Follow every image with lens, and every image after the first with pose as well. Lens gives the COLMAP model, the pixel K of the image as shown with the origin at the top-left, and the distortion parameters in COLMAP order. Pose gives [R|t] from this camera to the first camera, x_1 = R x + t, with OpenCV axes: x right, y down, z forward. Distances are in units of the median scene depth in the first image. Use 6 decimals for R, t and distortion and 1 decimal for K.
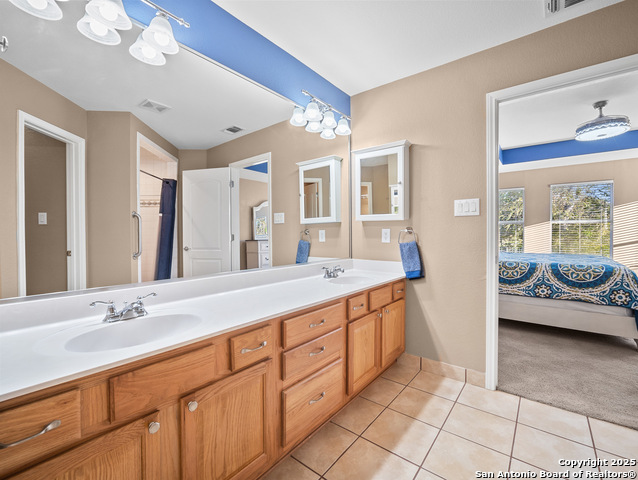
lens RADIAL K [[286.2, 0, 303.4], [0, 286.2, 237.8], [0, 0, 1]] dist [-0.020876, 0.004553]
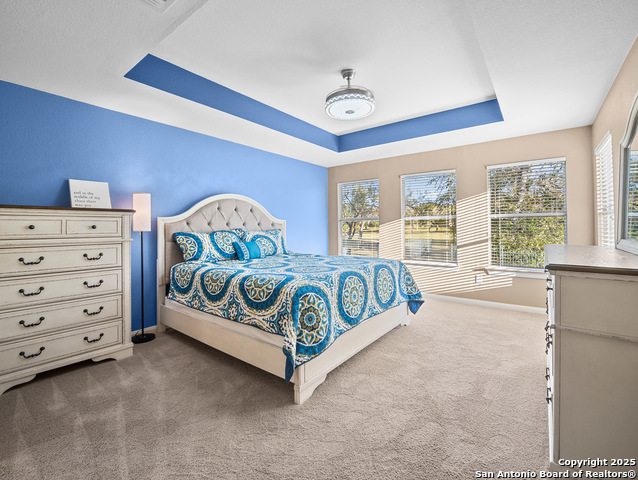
lens RADIAL K [[286.2, 0, 318.8], [0, 286.2, 234.1], [0, 0, 1]] dist [-0.020876, 0.004553]
pose [[0.999935, -0.004960, 0.010274, 1.091525], [0.004921, 0.999981, 0.003775, -0.024640], [-0.010292, -0.003725, 0.999940, 0.224871]]
